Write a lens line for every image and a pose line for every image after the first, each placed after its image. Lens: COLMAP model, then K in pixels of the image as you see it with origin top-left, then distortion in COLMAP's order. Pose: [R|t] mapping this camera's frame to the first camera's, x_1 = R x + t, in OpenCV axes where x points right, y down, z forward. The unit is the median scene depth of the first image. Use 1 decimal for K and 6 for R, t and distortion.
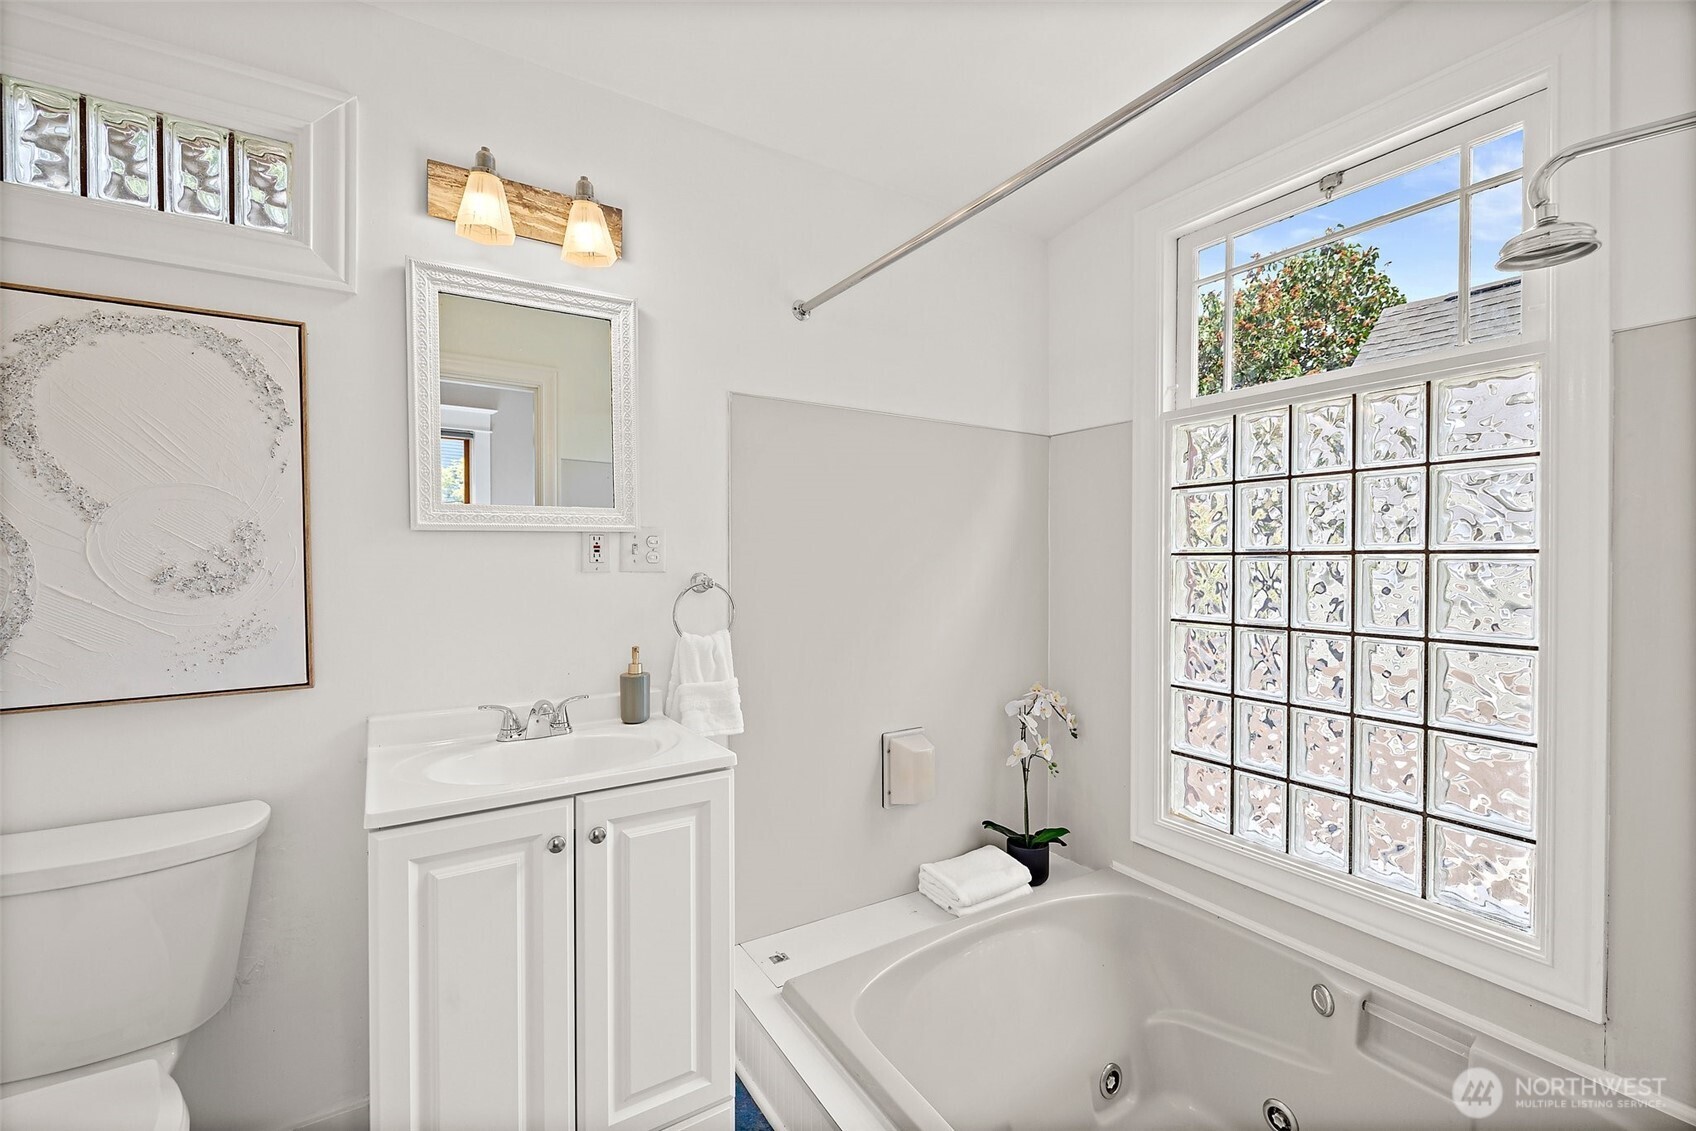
lens RADIAL K [[718.4, 0, 854.8], [0, 718.4, 568.1], [0, 0, 1]] dist [-0.004003, 0.000761]
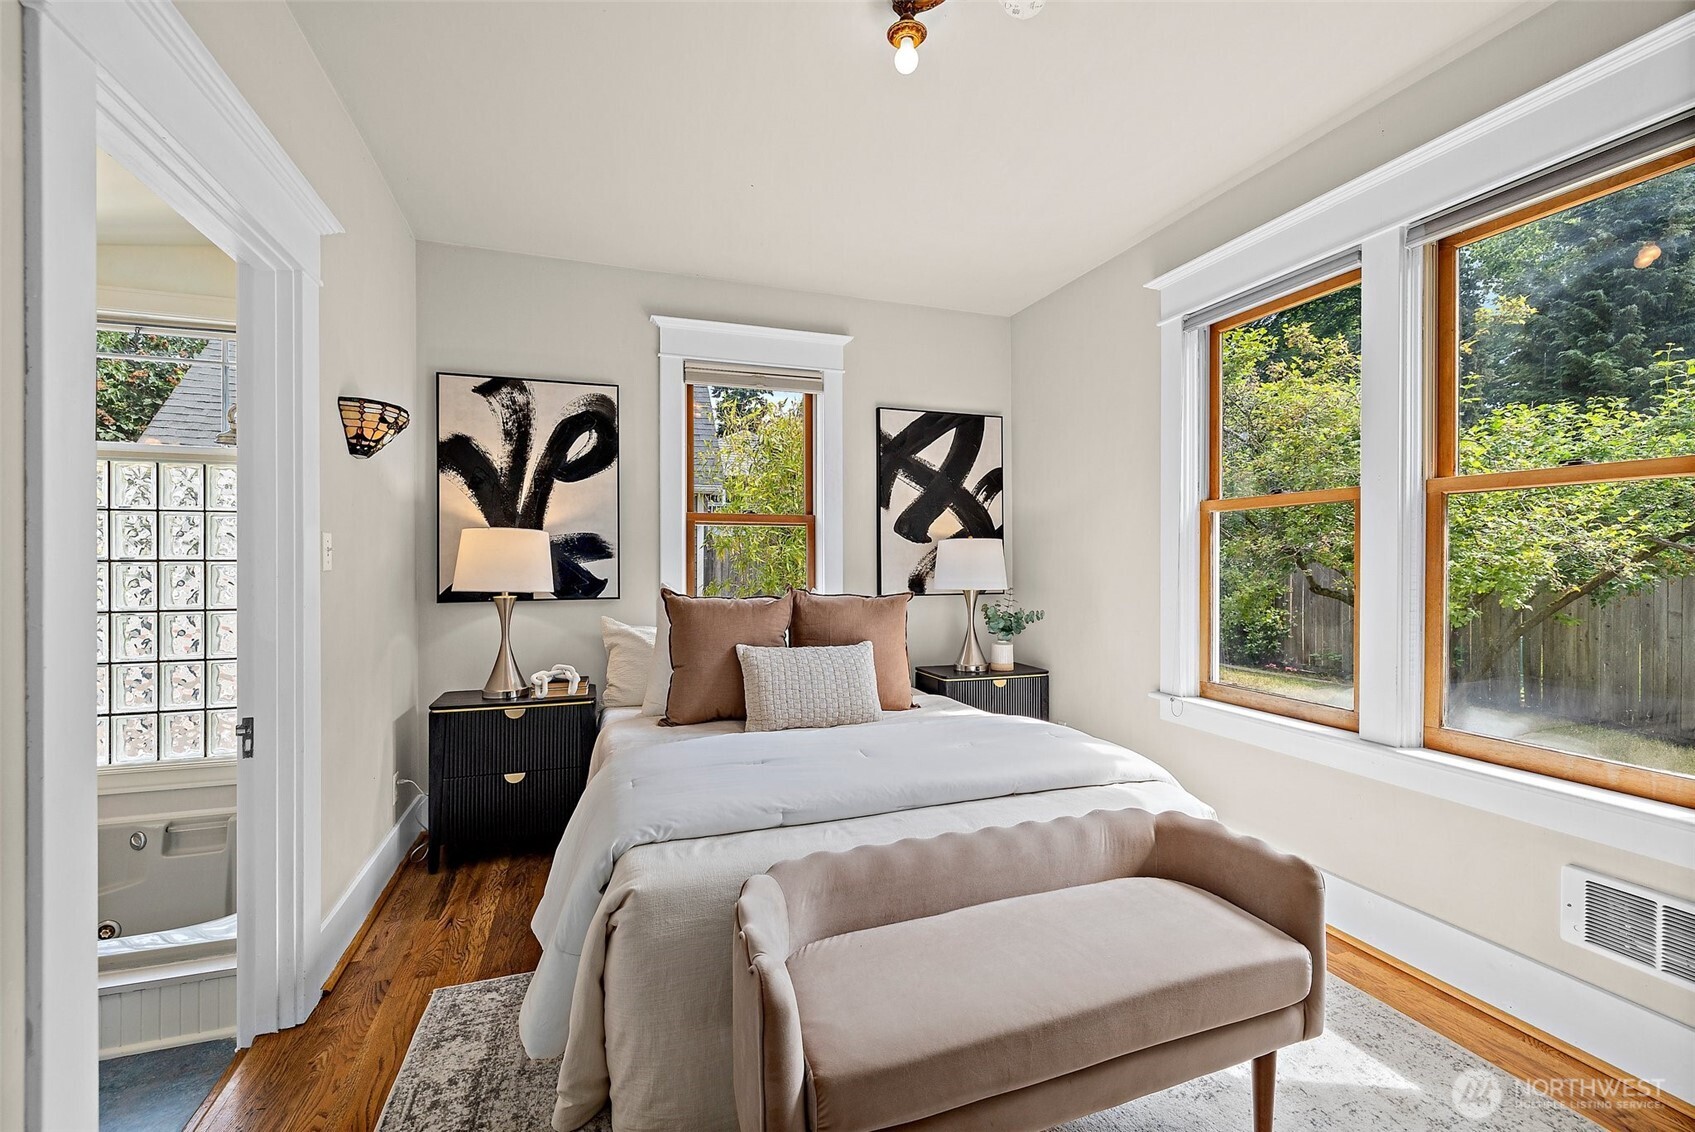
lens RADIAL K [[718.0, 0, 849.1], [0, 718.0, 561.2], [0, 0, 1]] dist [-0.004003, 0.000761]
pose [[0.228094, -0.004737, 0.973628, -0.476925], [0.010742, 0.999940, 0.002349, -0.006924], [-0.973580, 0.009923, 0.228131, -0.811759]]
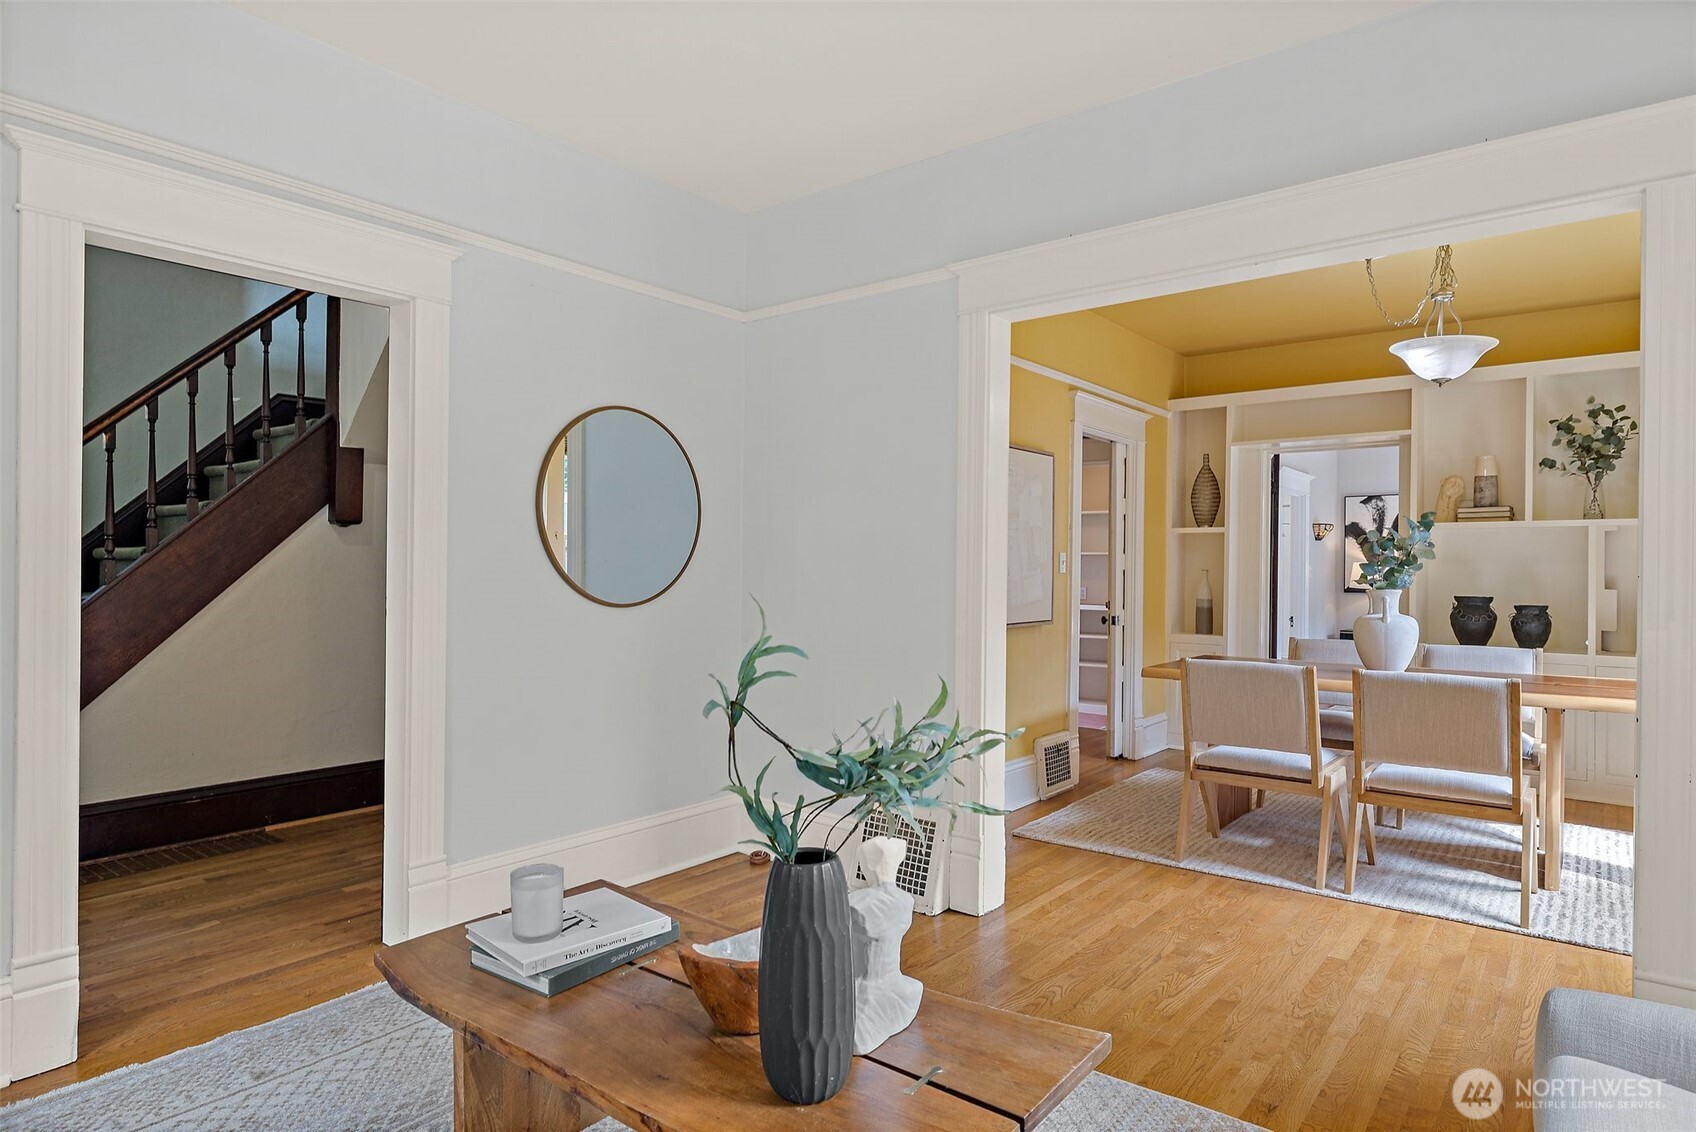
lens RADIAL K [[991.7, 0, 851.9], [0, 991.7, 564.2], [0, 0, 1]] dist [-0.003461, 0.000437]
pose [[0.942287, 0.005497, 0.334762, -3.364842], [-0.001407, 0.999921, -0.012457, -0.005917], [-0.334804, 0.011267, 0.942220, -3.644833]]
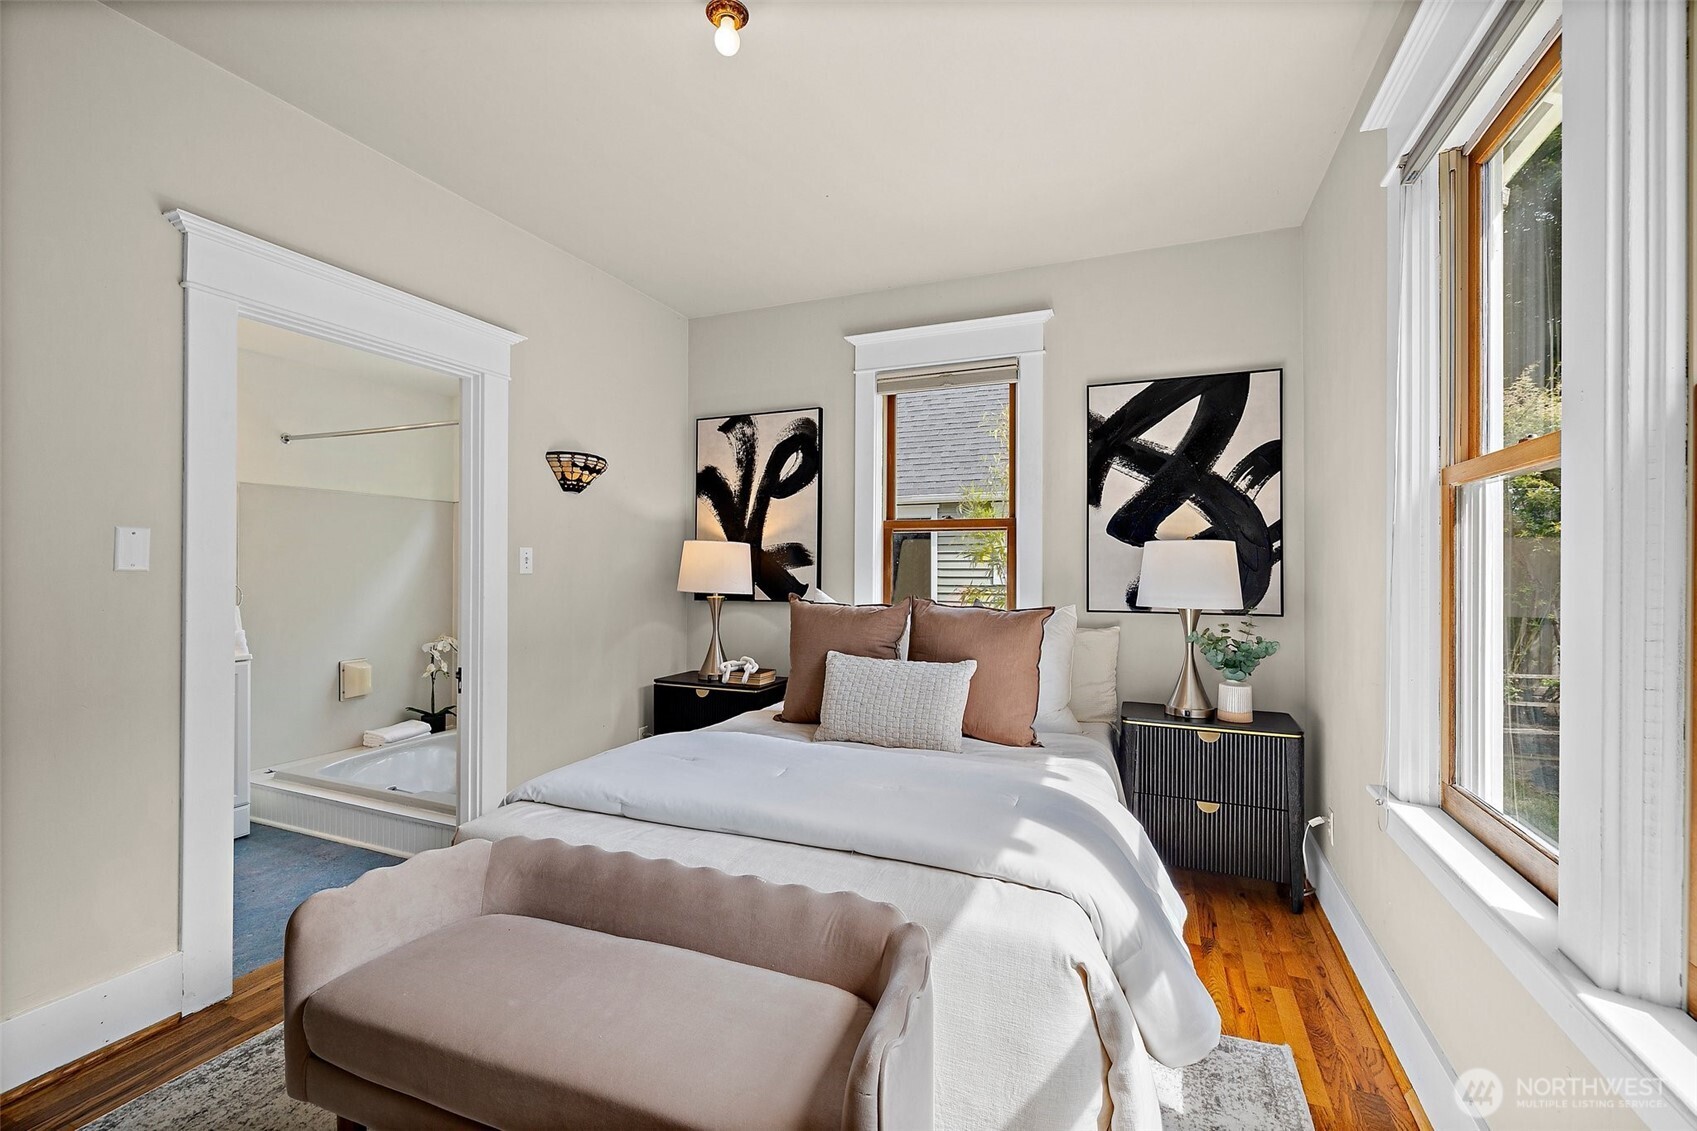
lens RADIAL K [[718.8, 0, 855.8], [0, 718.8, 563.8], [0, 0, 1]] dist [-0.004003, 0.000761]
pose [[0.819518, 0.000826, 0.573053, 0.078818], [0.005264, 0.999946, -0.008970, -0.002251], [-0.573029, 0.010367, 0.819469, -1.490580]]
